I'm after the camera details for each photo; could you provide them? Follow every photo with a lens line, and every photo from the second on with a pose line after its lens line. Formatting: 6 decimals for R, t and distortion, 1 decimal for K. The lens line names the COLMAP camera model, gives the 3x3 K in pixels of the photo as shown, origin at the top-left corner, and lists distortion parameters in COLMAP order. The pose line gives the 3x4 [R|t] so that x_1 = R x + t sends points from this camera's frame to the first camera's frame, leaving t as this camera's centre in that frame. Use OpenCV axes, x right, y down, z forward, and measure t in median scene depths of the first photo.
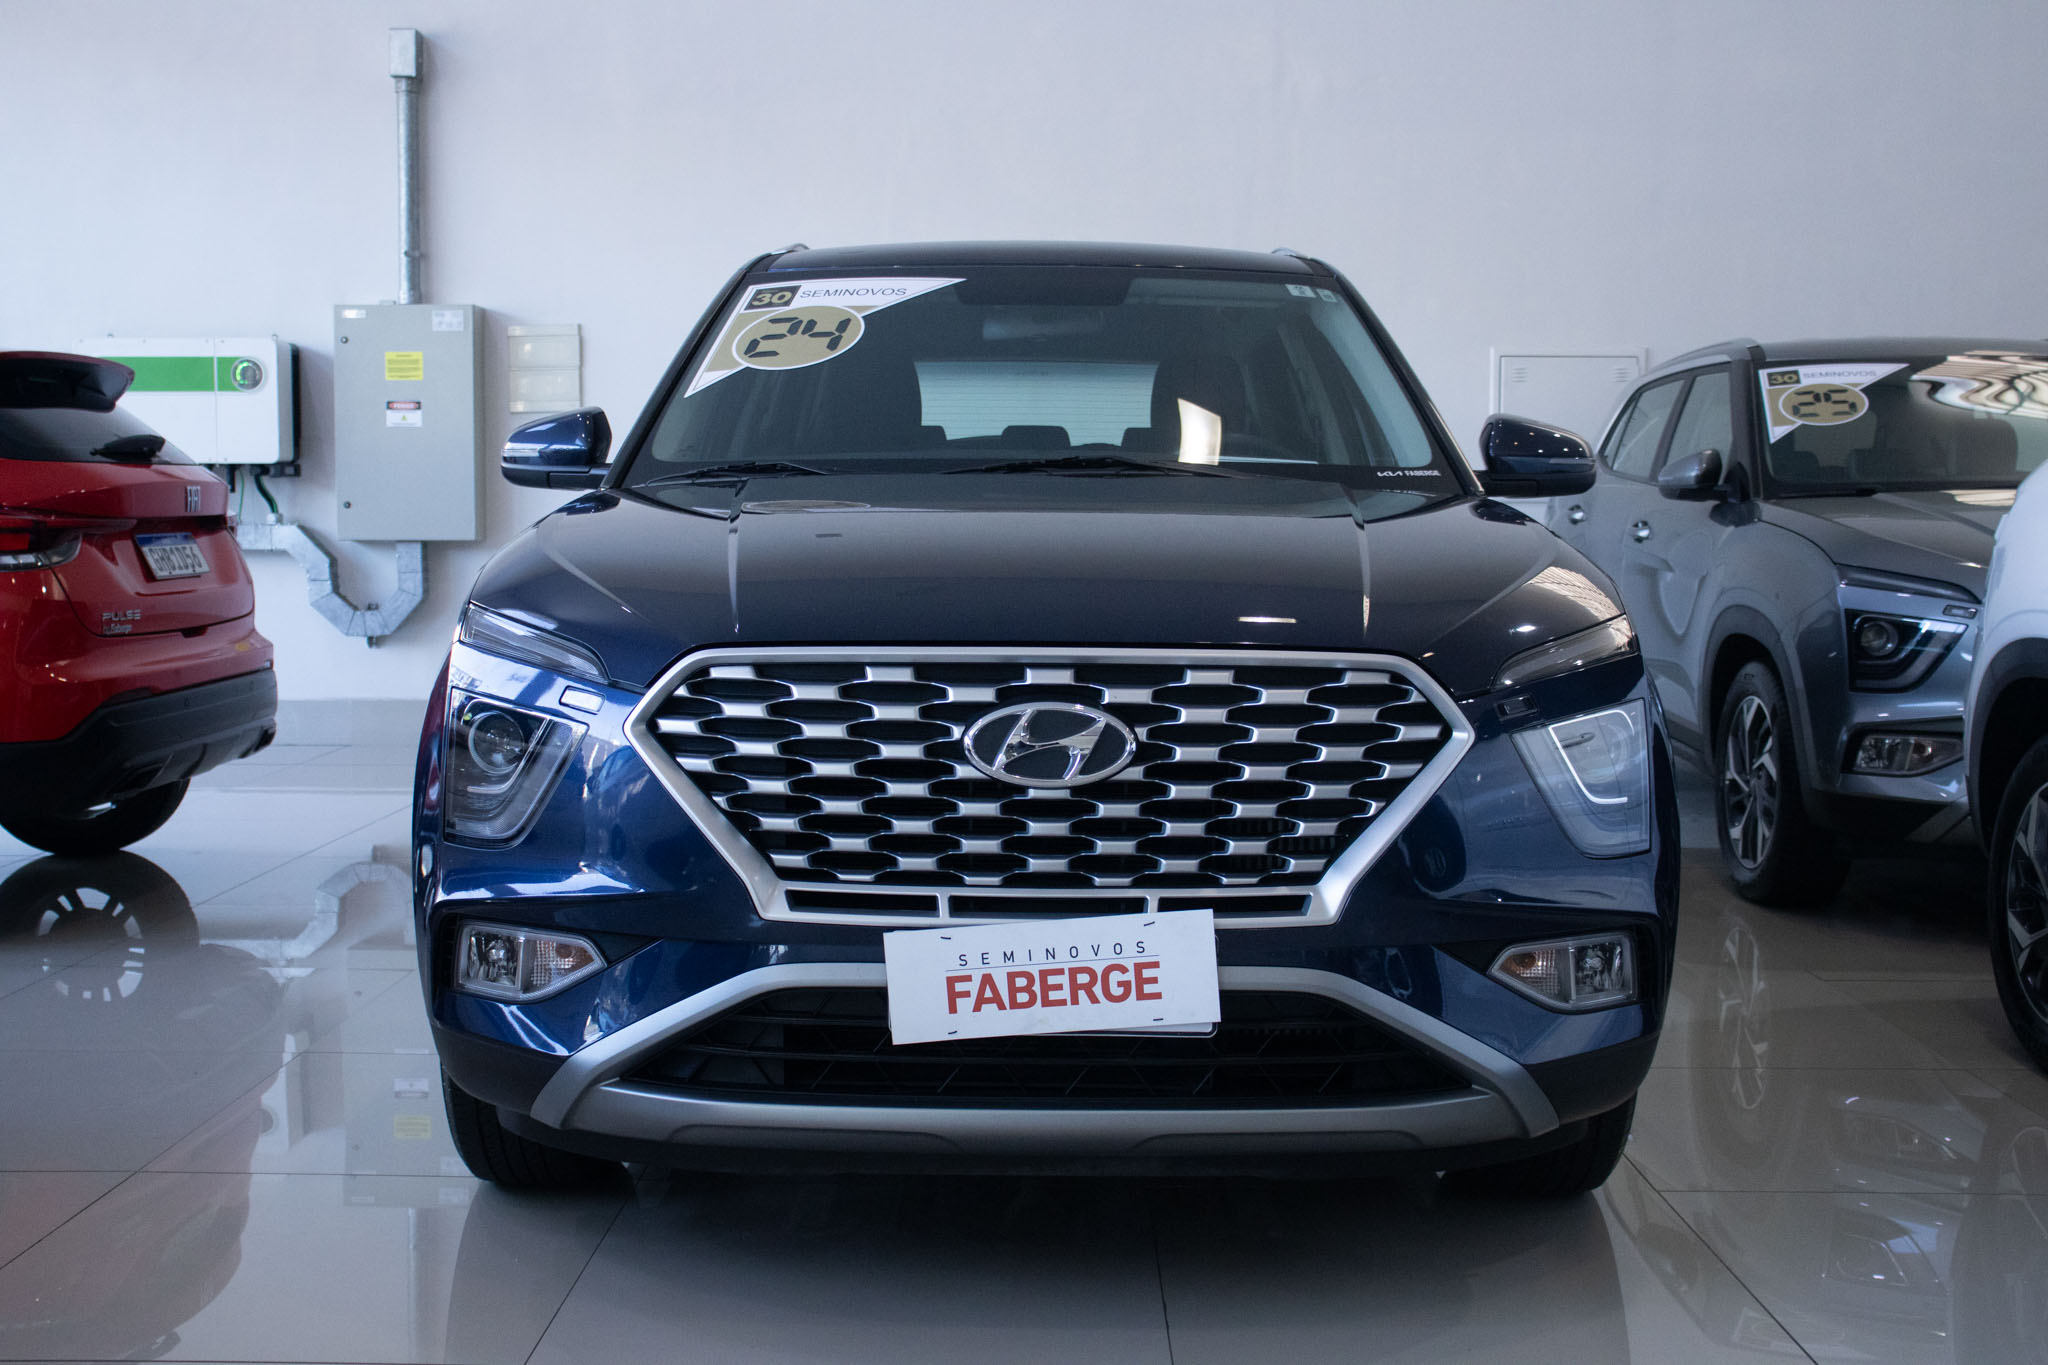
lens RADIAL K [[2264.5, 0, 1024.0], [0, 2264.5, 682.5], [0, 0, 1]] dist [-0.065604, 0.008169]
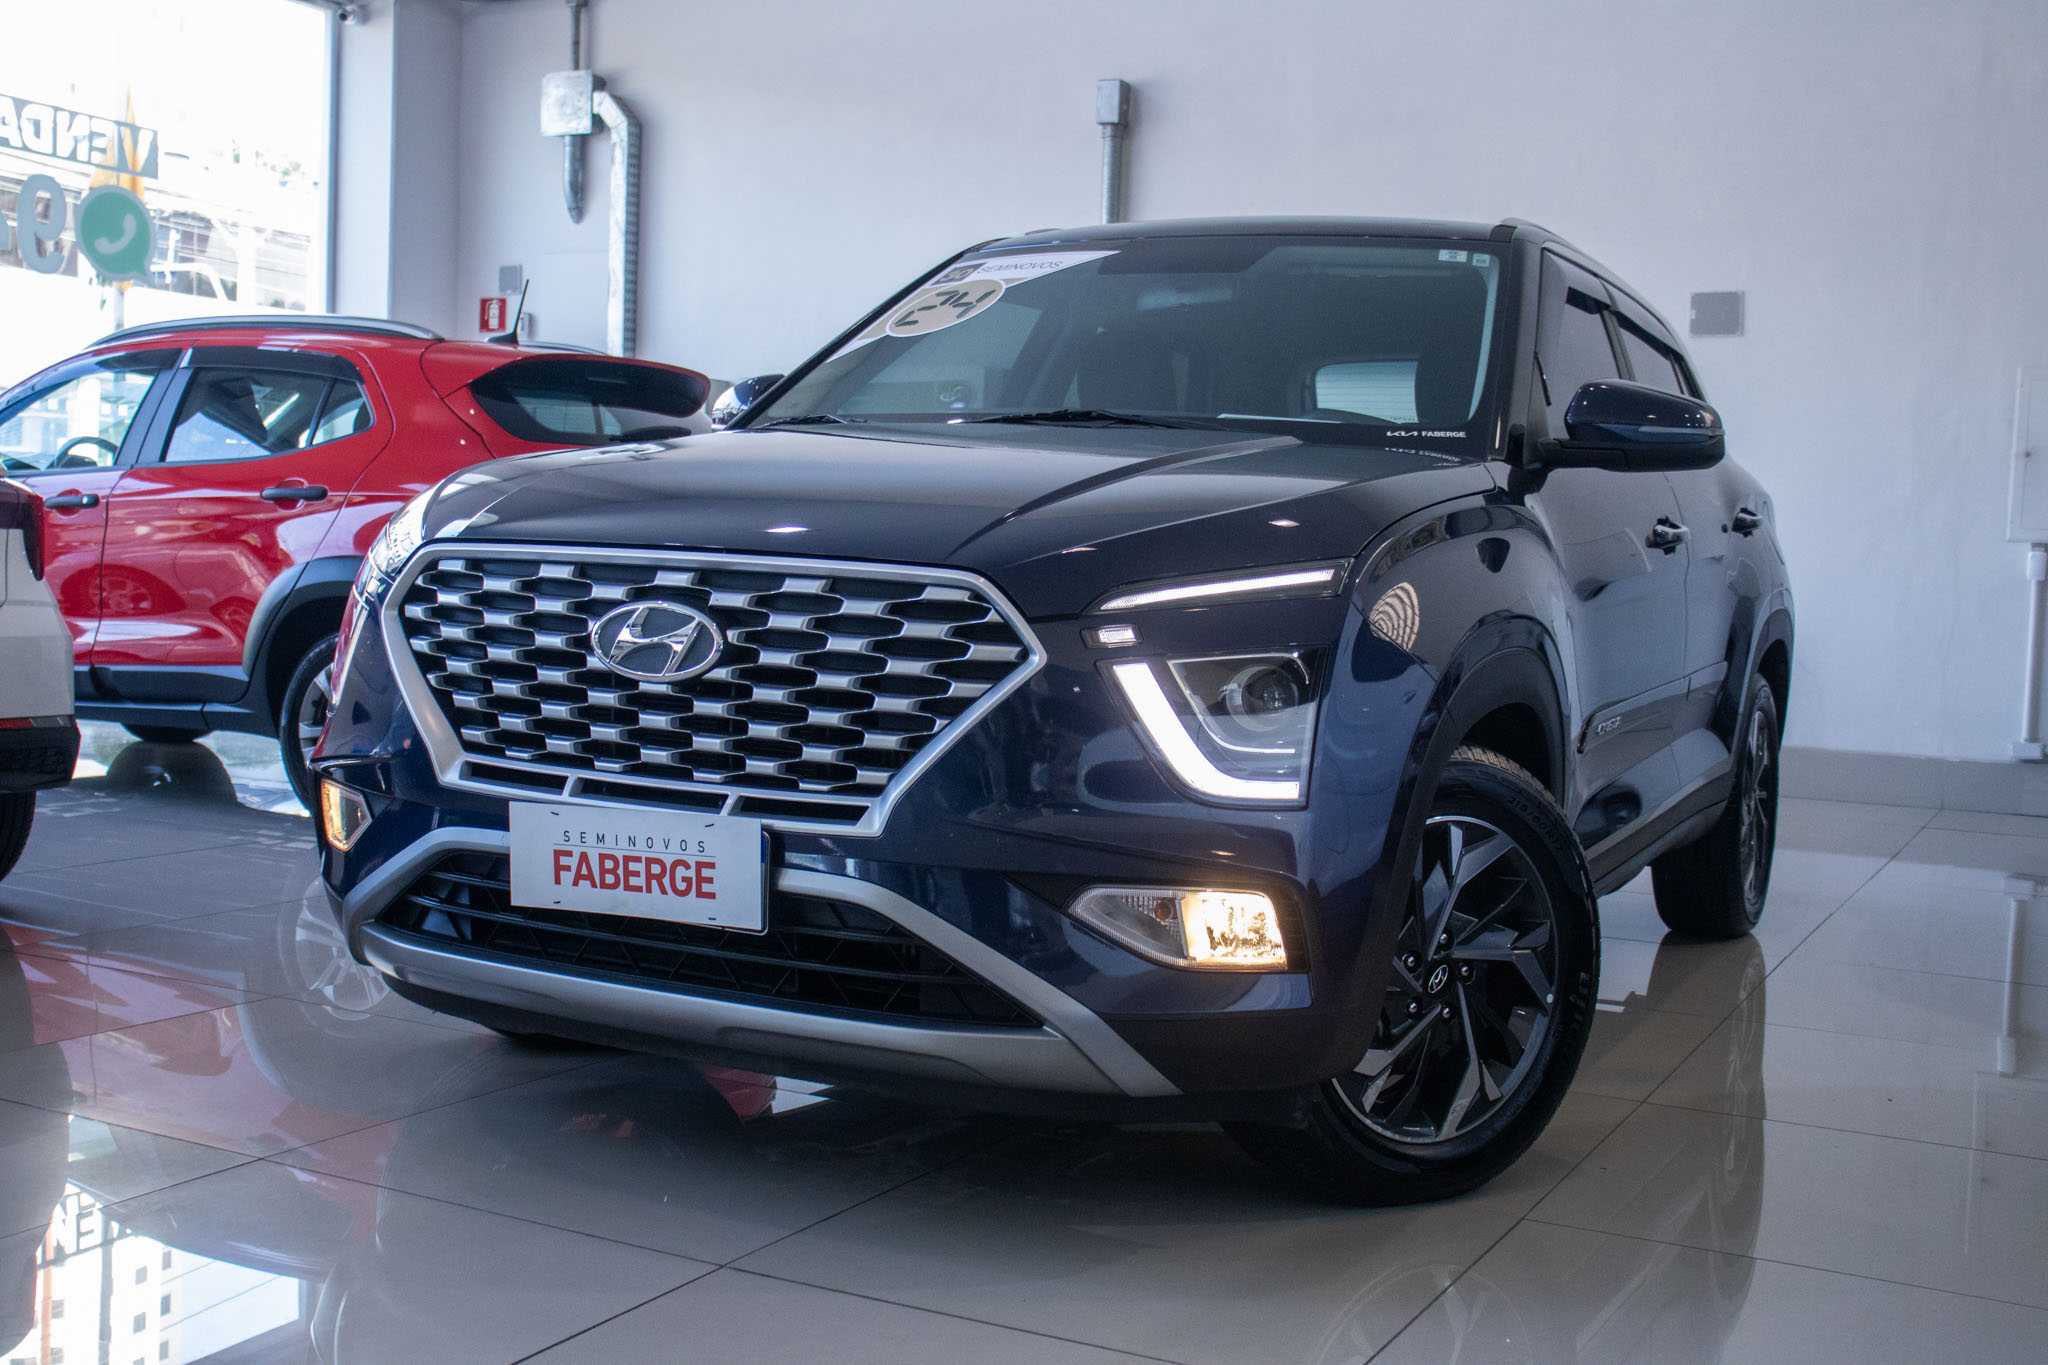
lens RADIAL K [[2120.4, 0, 1024.0], [0, 2120.4, 682.5], [0, 0, 1]] dist [-0.067426, 0.000903]
pose [[0.895920, 0.061601, -0.439924, 0.595746], [-0.068549, 0.997648, 0.000096, 0.034445], [0.438895, 0.030070, 0.898035, 0.186104]]
